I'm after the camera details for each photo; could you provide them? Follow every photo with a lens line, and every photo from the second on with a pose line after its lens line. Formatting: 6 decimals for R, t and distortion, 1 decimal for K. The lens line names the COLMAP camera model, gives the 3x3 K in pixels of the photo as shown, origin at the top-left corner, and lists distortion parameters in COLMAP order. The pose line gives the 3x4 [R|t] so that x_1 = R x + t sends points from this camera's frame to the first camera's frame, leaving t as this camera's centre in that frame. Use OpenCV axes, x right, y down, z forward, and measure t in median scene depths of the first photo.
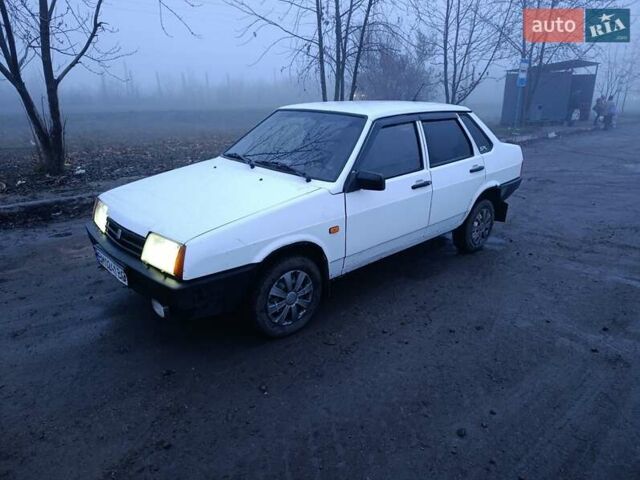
lens RADIAL K [[421.7, 0, 320.0], [0, 421.7, 240.0], [0, 0, 1]] dist [0.050058, -0.053633]
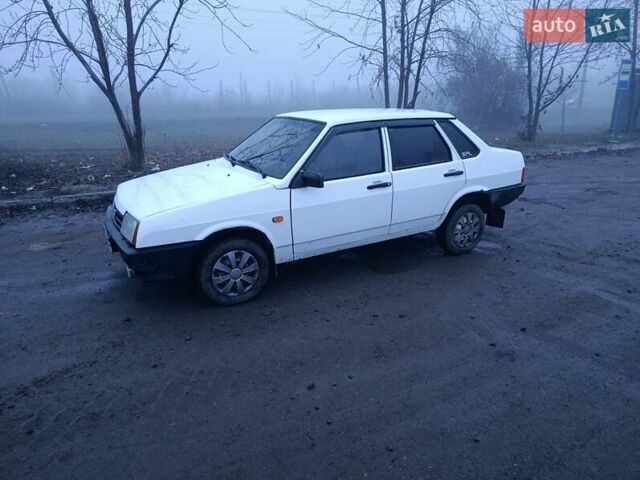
lens RADIAL K [[421.7, 0, 320.0], [0, 421.7, 240.0], [0, 0, 1]] dist [0.050058, -0.053633]
pose [[0.972530, 0.062888, -0.224120, 0.332146], [-0.065514, 0.997842, -0.004290, 0.024405], [0.223366, 0.018856, 0.974552, -0.095310]]
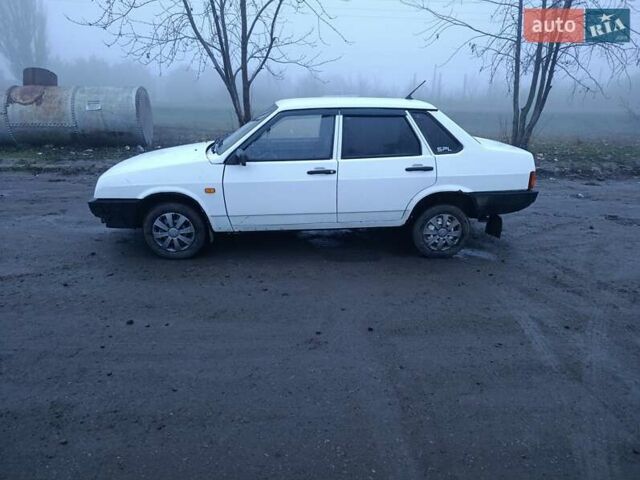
lens RADIAL K [[421.7, 0, 320.0], [0, 421.7, 240.0], [0, 0, 1]] dist [0.050058, -0.053633]
pose [[0.791964, 0.207072, -0.574381, 0.884091], [-0.208578, 0.975894, 0.064233, -0.024505], [0.573836, 0.068933, 0.816064, 0.095497]]
